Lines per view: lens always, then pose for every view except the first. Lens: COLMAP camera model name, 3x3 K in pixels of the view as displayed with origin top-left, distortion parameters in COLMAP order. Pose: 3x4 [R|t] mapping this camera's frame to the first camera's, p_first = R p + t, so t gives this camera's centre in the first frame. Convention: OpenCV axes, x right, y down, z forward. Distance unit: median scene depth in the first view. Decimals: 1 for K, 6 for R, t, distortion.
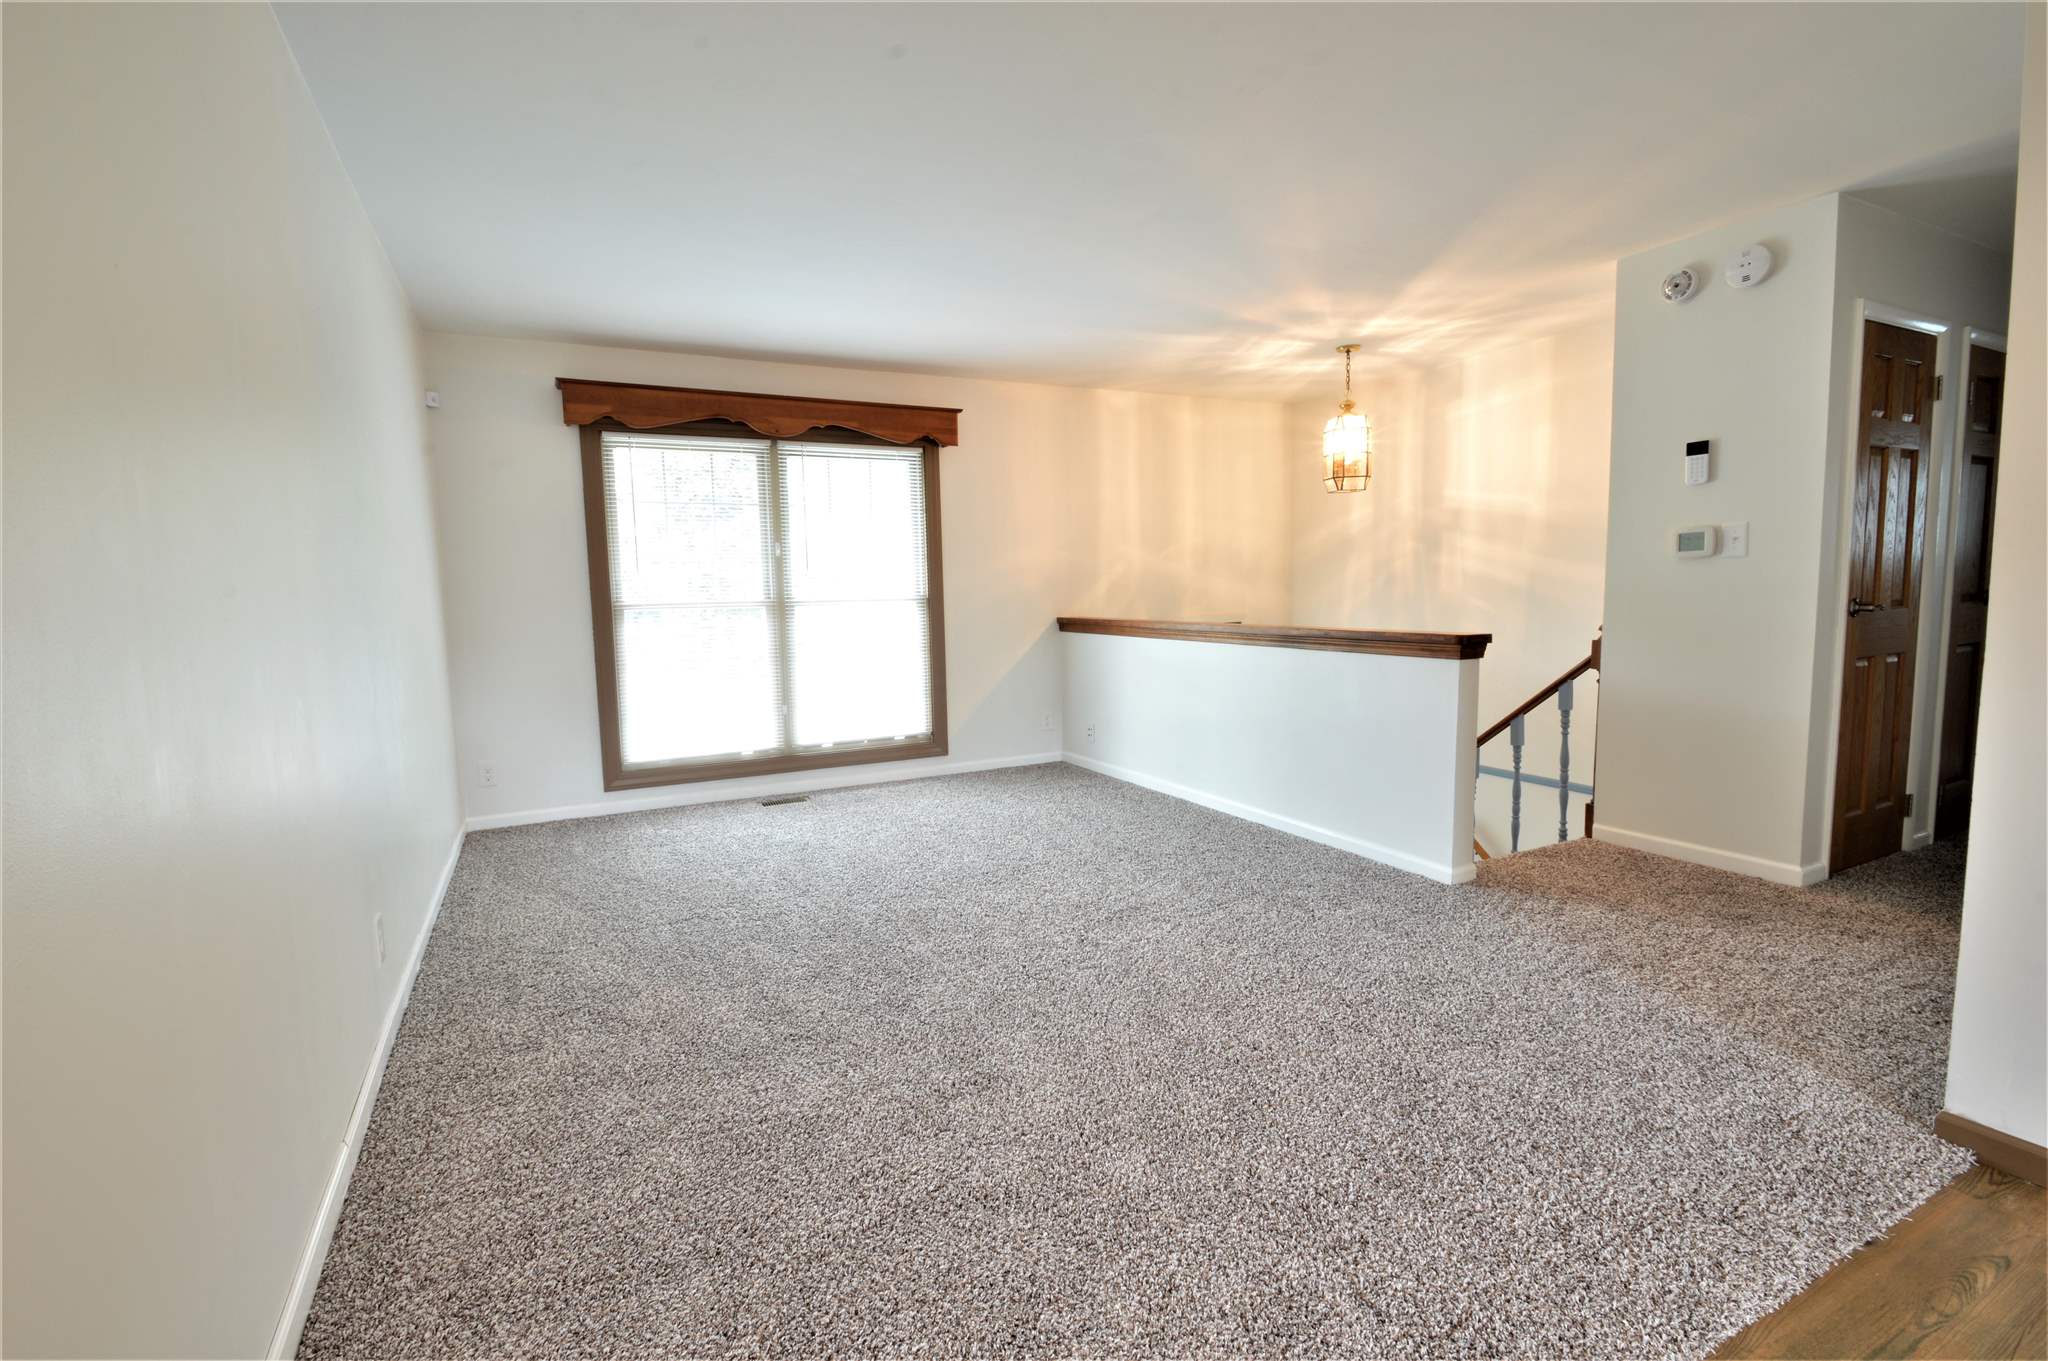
lens RADIAL K [[914.7, 0, 1001.6], [0, 914.7, 678.5], [0, 0, 1]] dist [0.007773, -0.014569]
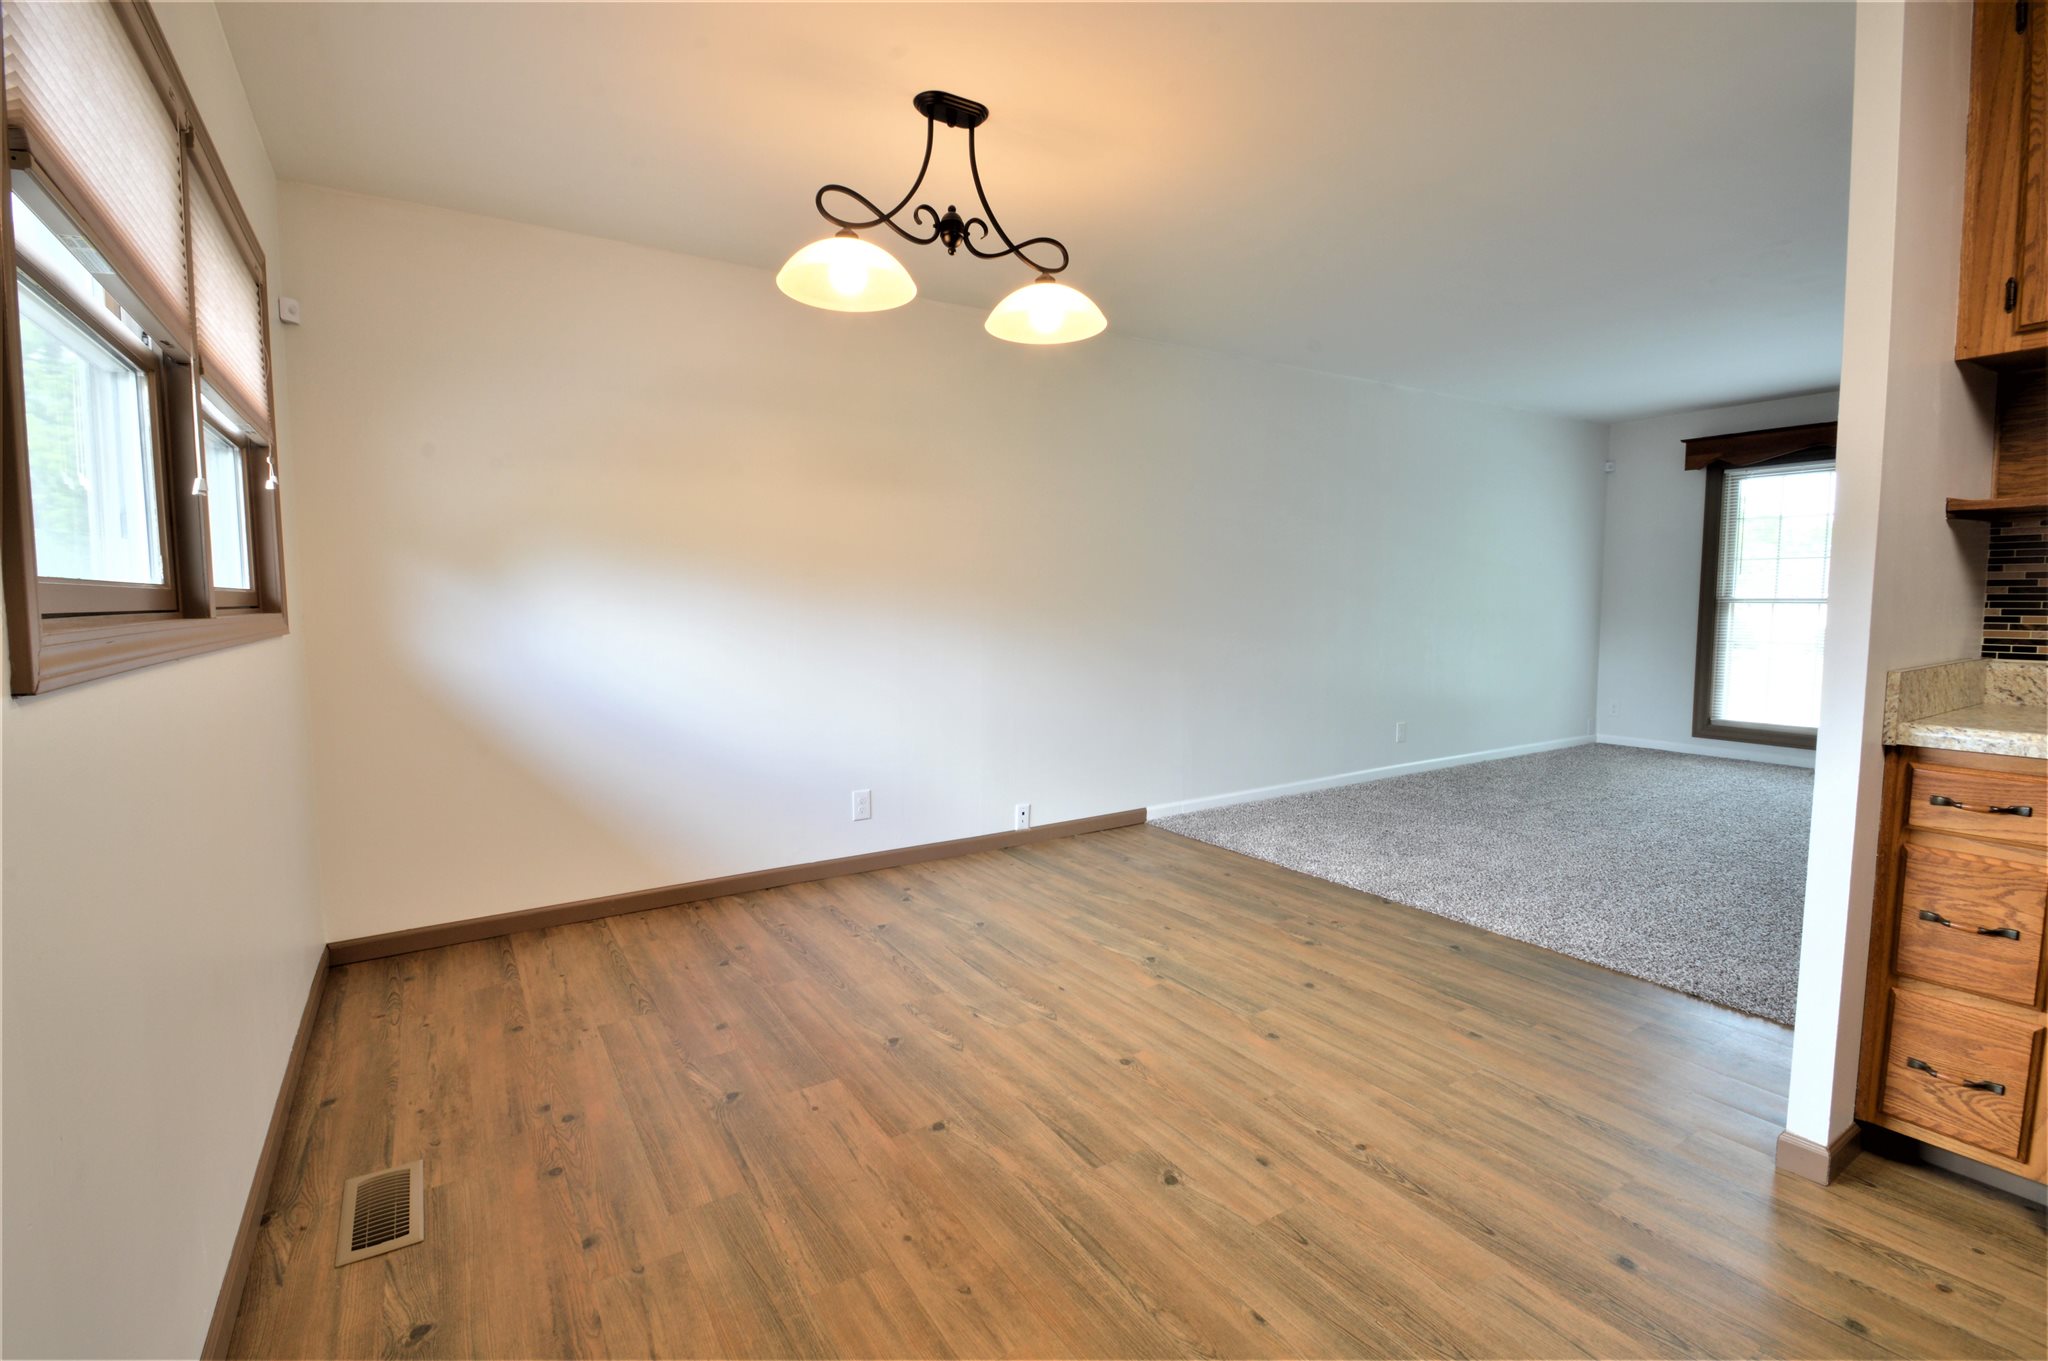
lens RADIAL K [[914.7, 0, 1001.6], [0, 914.7, 678.5], [0, 0, 1]] dist [0.007773, -0.014569]
pose [[0.092298, 0.108820, -0.989767, 0.747267], [-0.091497, 0.990732, 0.100394, -0.001506], [0.991519, 0.081294, 0.101399, -0.154239]]
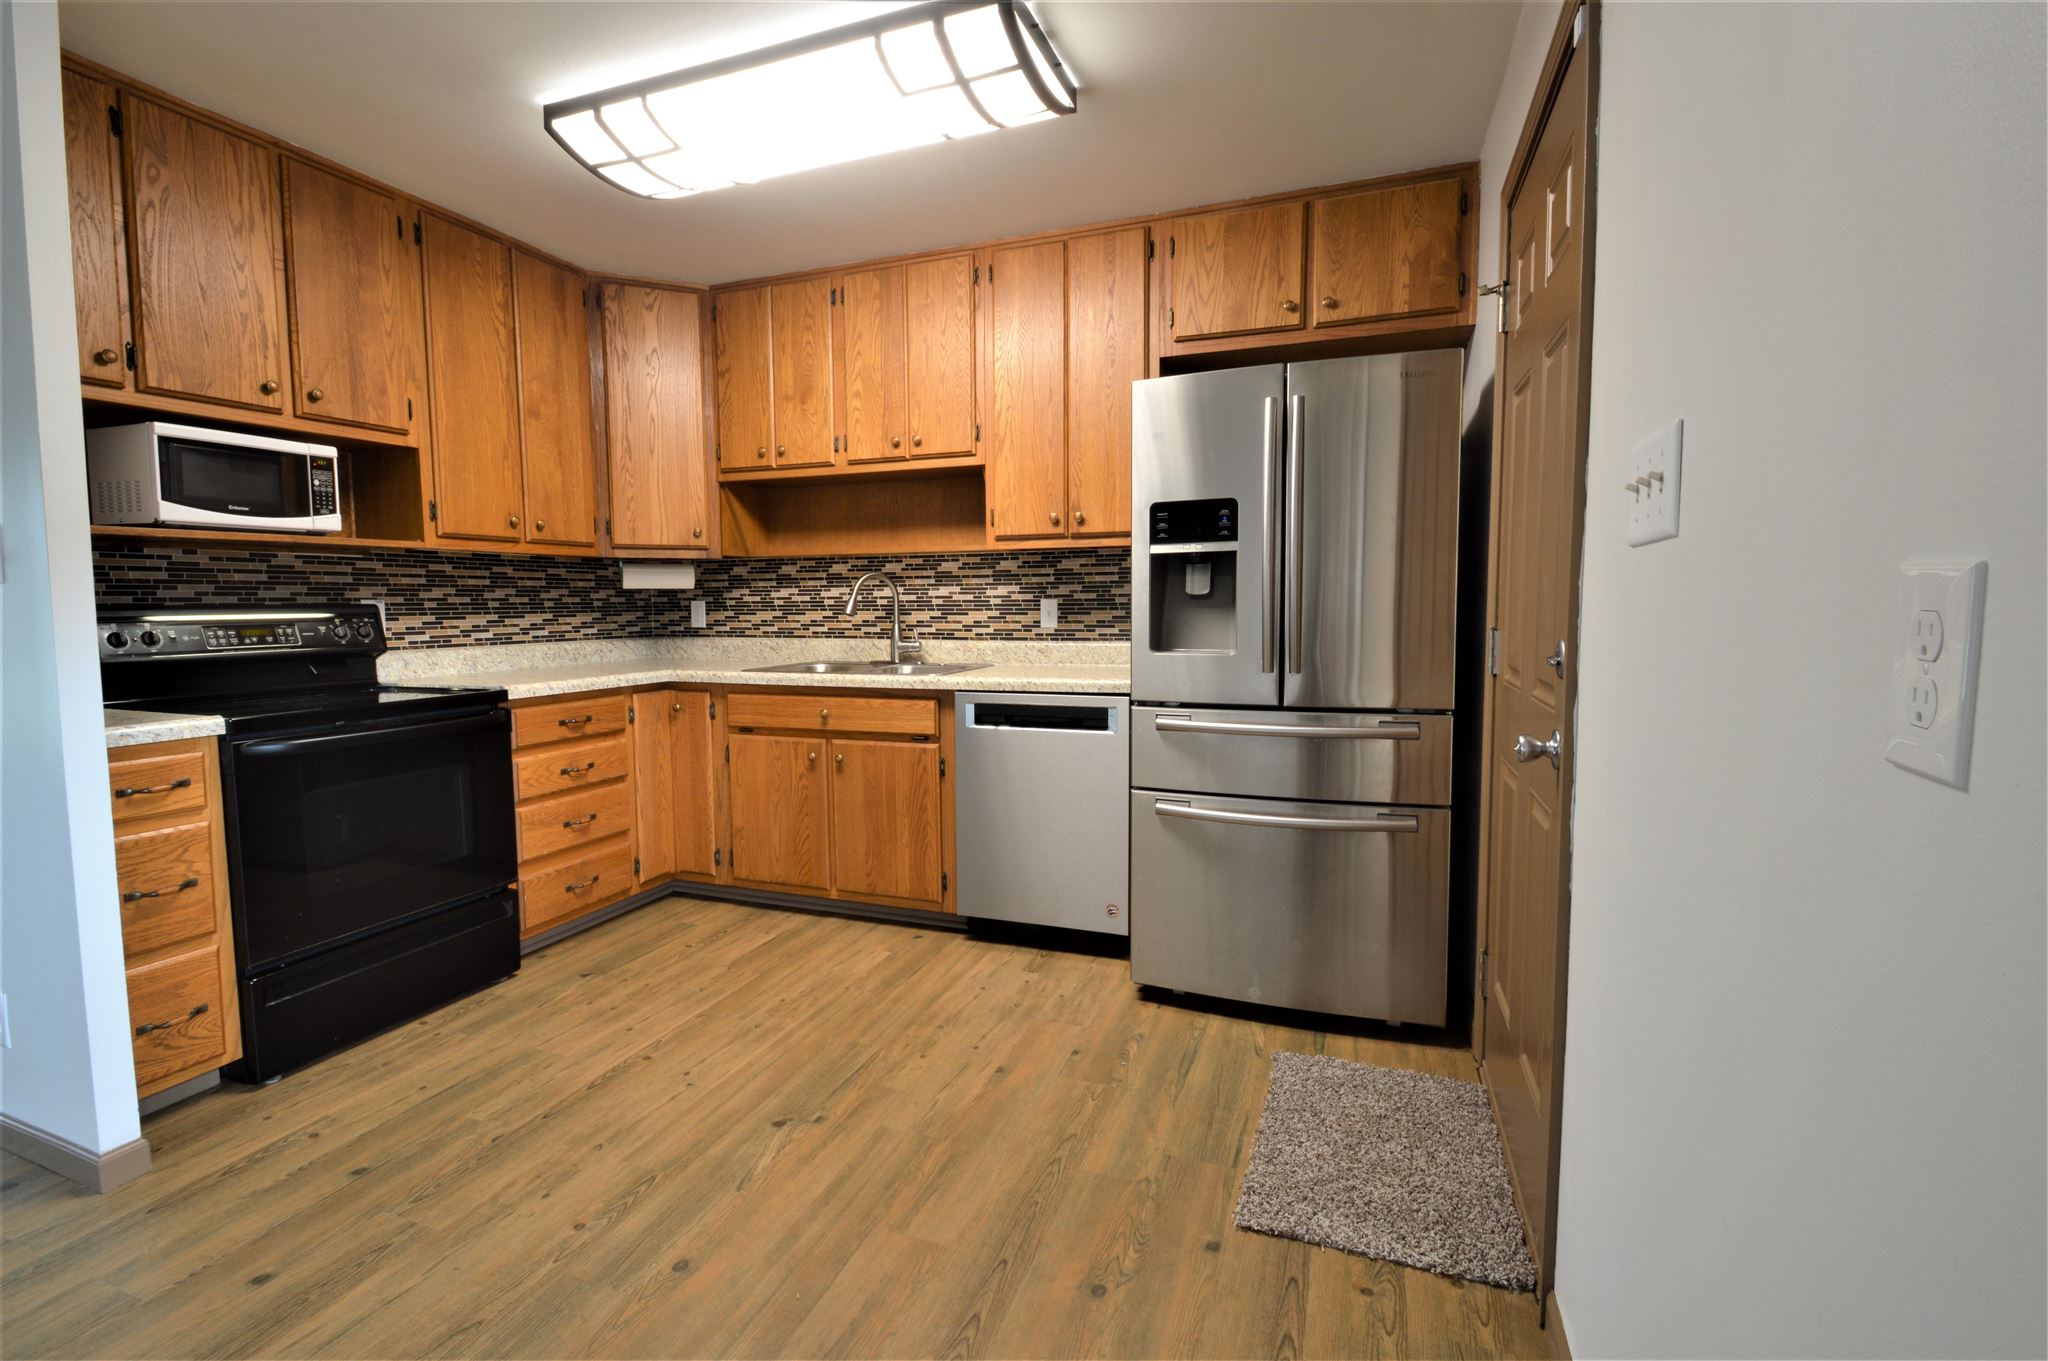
lens RADIAL K [[914.7, 0, 1001.6], [0, 914.7, 678.5], [0, 0, 1]] dist [0.007773, -0.014569]
pose [[0.731988, -0.034761, 0.680430, 0.465306], [0.056344, 0.998365, -0.009610, 0.021922], [-0.678984, 0.045373, 0.732750, -0.298017]]
